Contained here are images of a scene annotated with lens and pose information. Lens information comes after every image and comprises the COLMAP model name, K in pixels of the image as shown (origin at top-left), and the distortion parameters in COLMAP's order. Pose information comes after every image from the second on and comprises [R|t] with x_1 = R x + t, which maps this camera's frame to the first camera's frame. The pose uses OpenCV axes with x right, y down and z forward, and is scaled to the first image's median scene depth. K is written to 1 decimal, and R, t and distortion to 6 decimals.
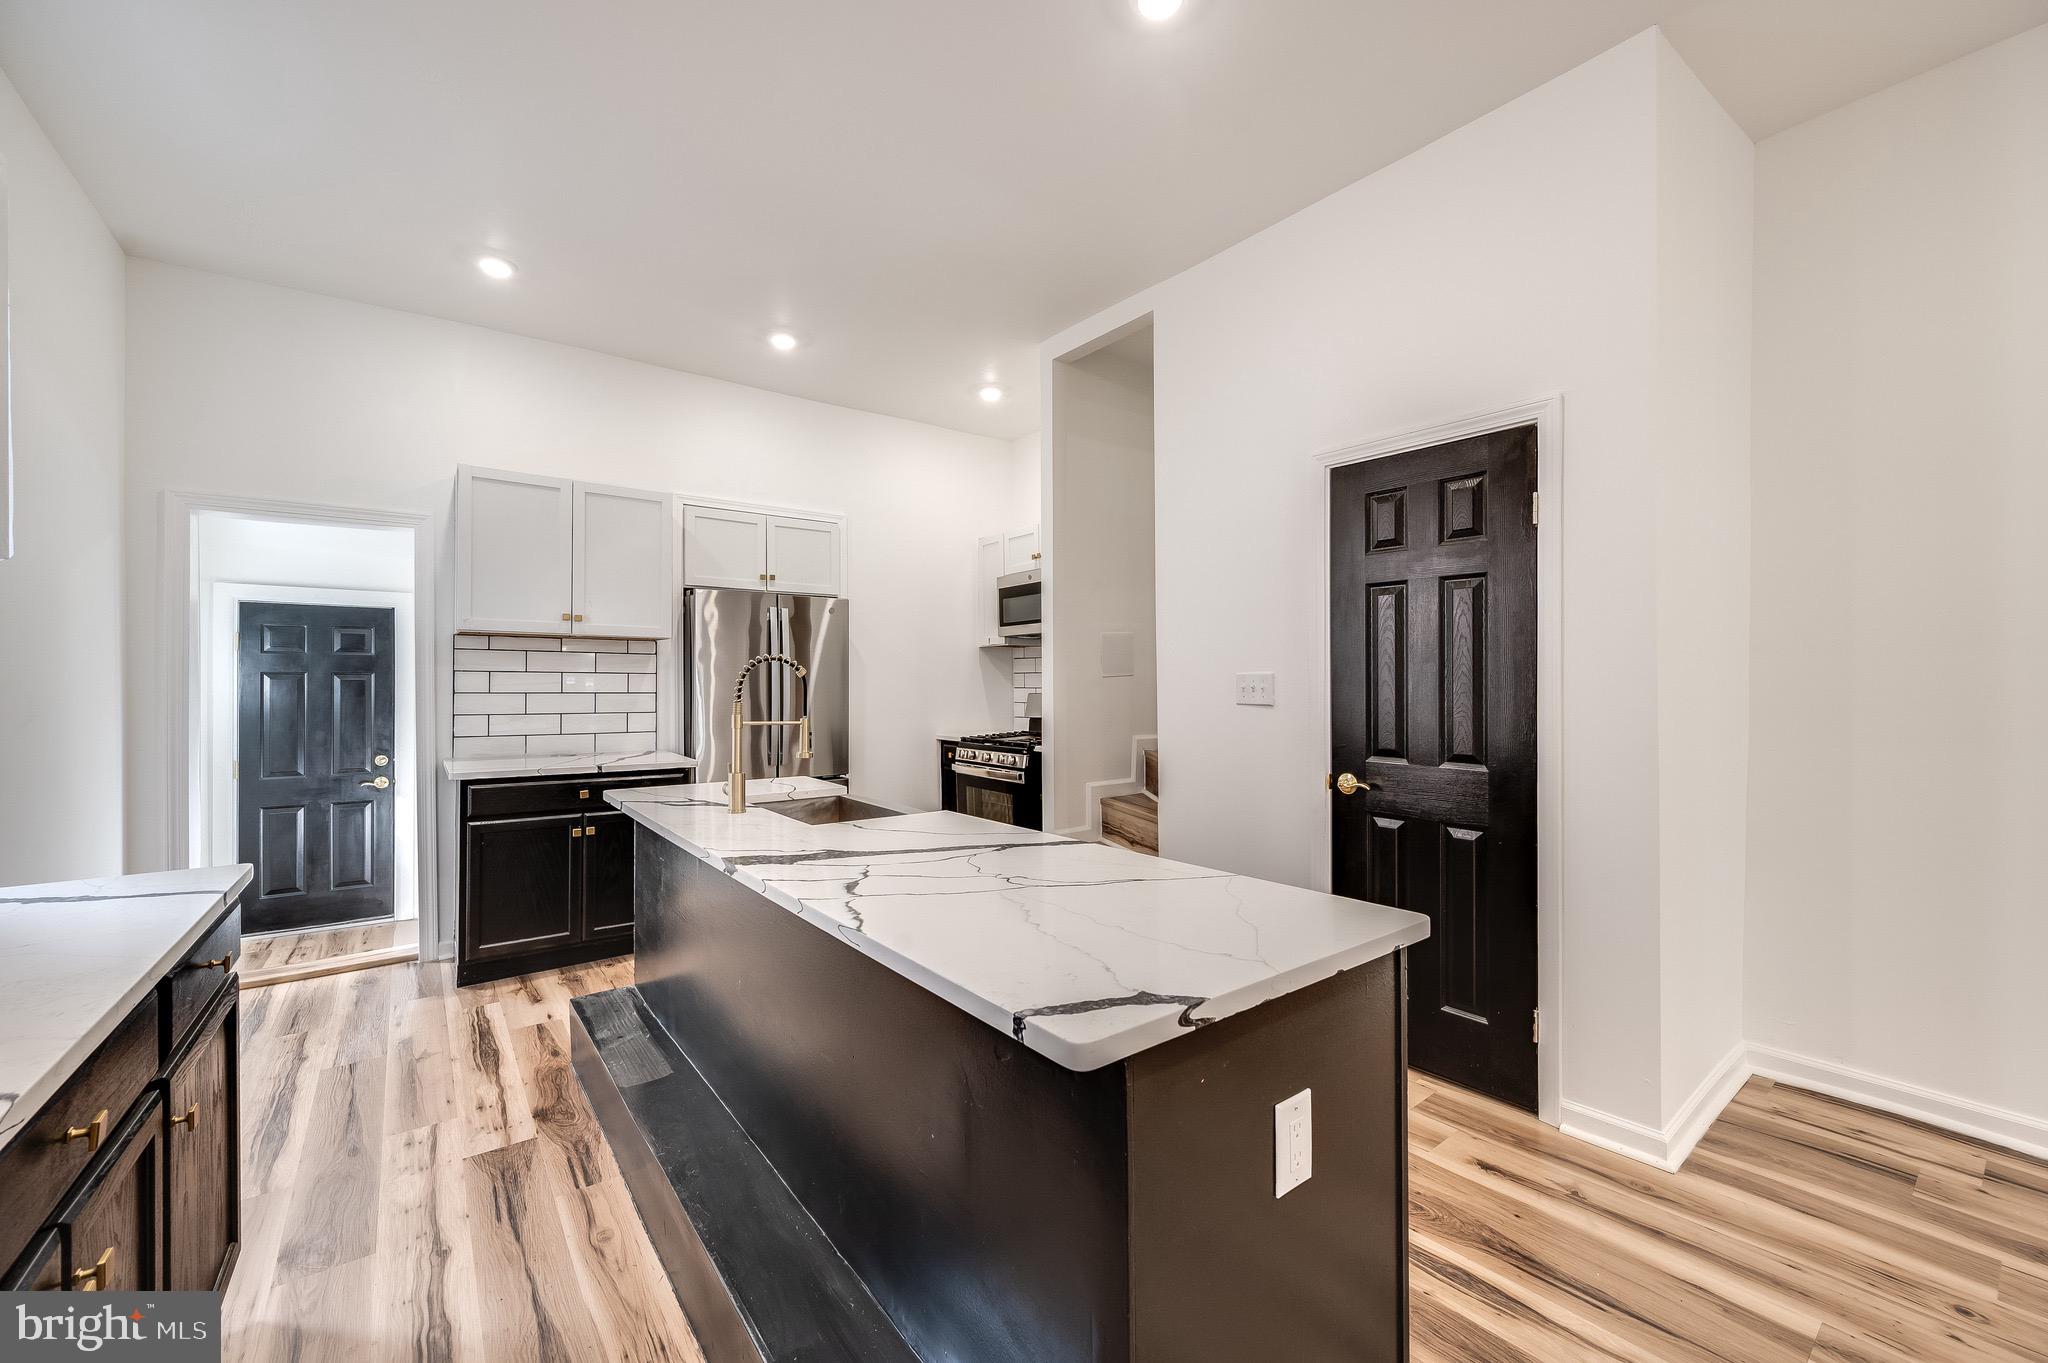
lens RADIAL K [[803.6, 0, 1025.5], [0, 803.6, 689.2], [0, 0, 1]] dist [-0.002219, -0.000600]
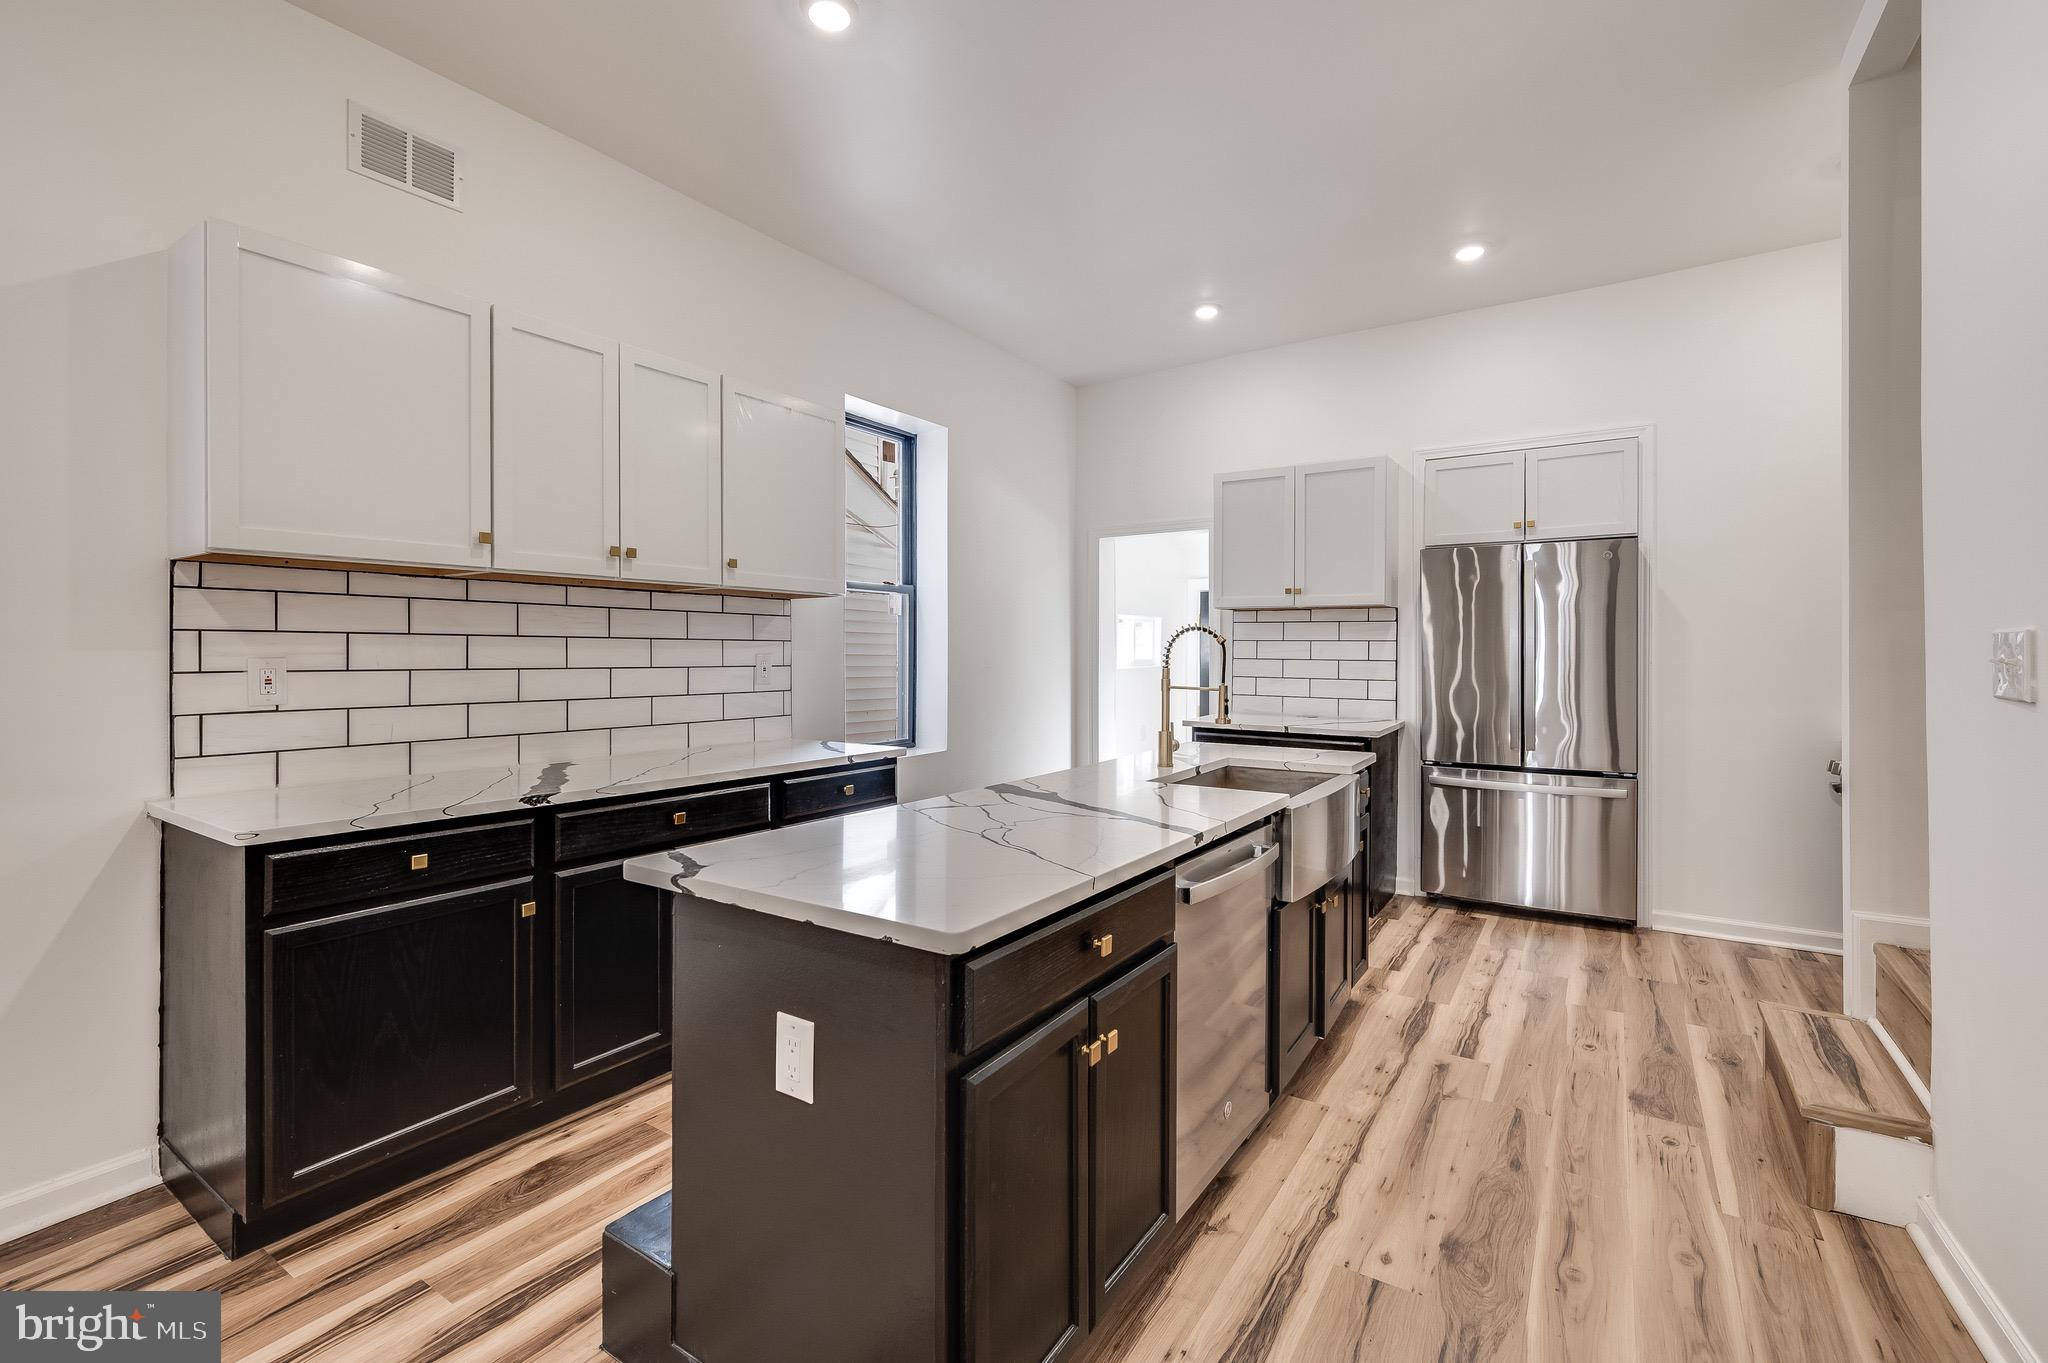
lens RADIAL K [[883.8, 0, 1028.6], [0, 883.8, 654.3], [0, 0, 1]] dist [-0.002636, 0.000276]
pose [[0.333110, 0.004400, -0.942878, 0.490156], [-0.008090, 0.999966, 0.001808, -0.001756], [0.942853, 0.007025, 0.333135, 0.272873]]
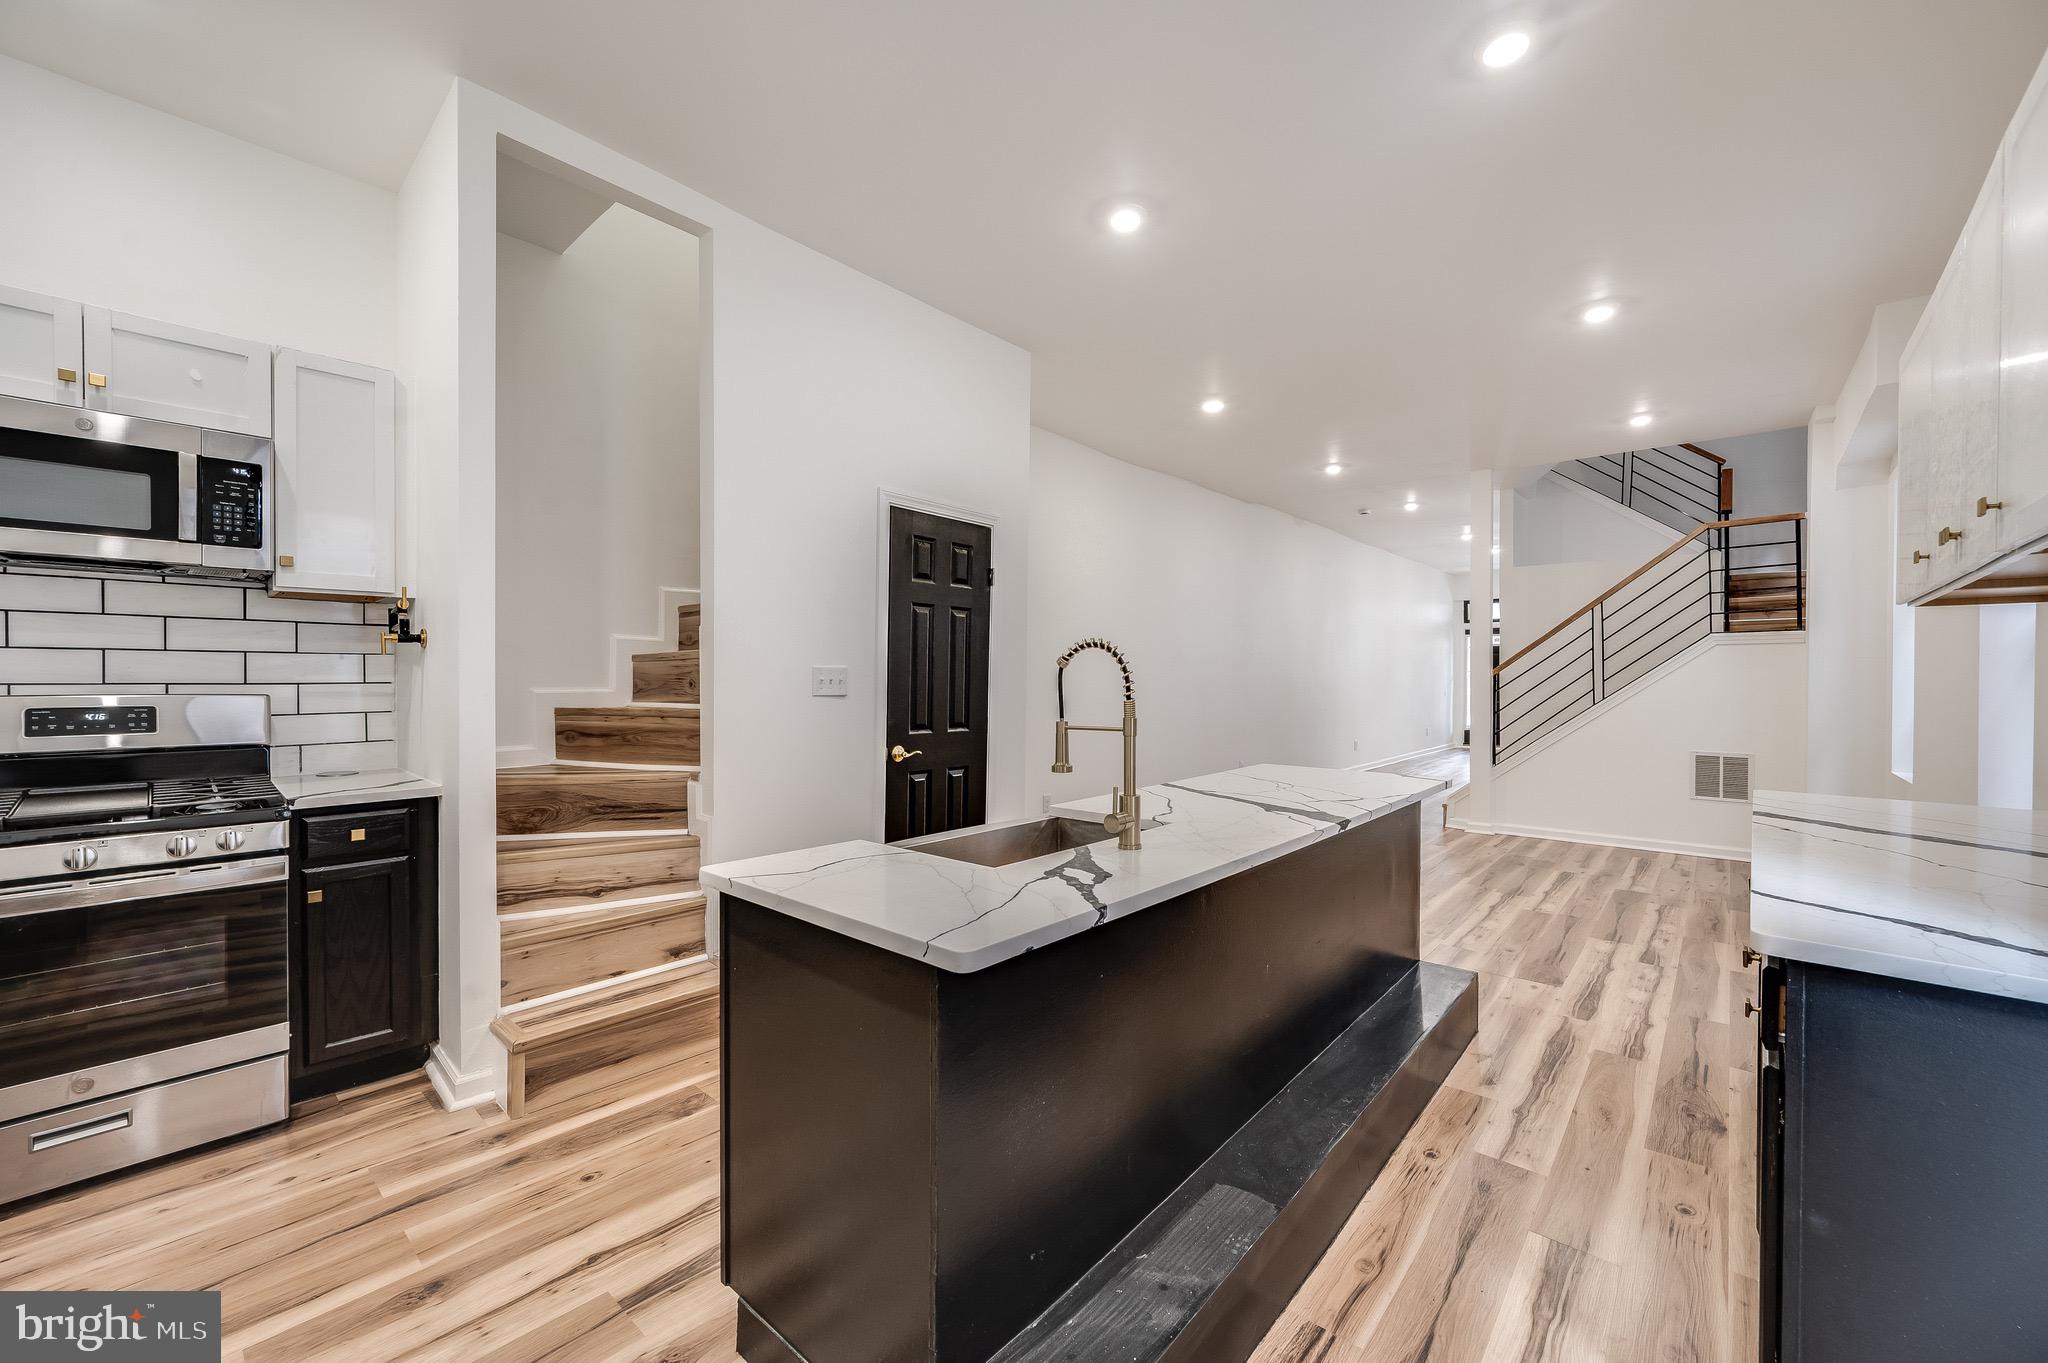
lens RADIAL K [[803.6, 0, 1029.8], [0, 803.6, 680.0], [0, 0, 1]] dist [-0.002219, -0.000600]
pose [[-0.200379, -0.003230, 0.979713, -0.719669], [0.003305, 0.999987, 0.003973, -0.004448], [-0.979713, 0.004034, -0.200366, 0.828974]]
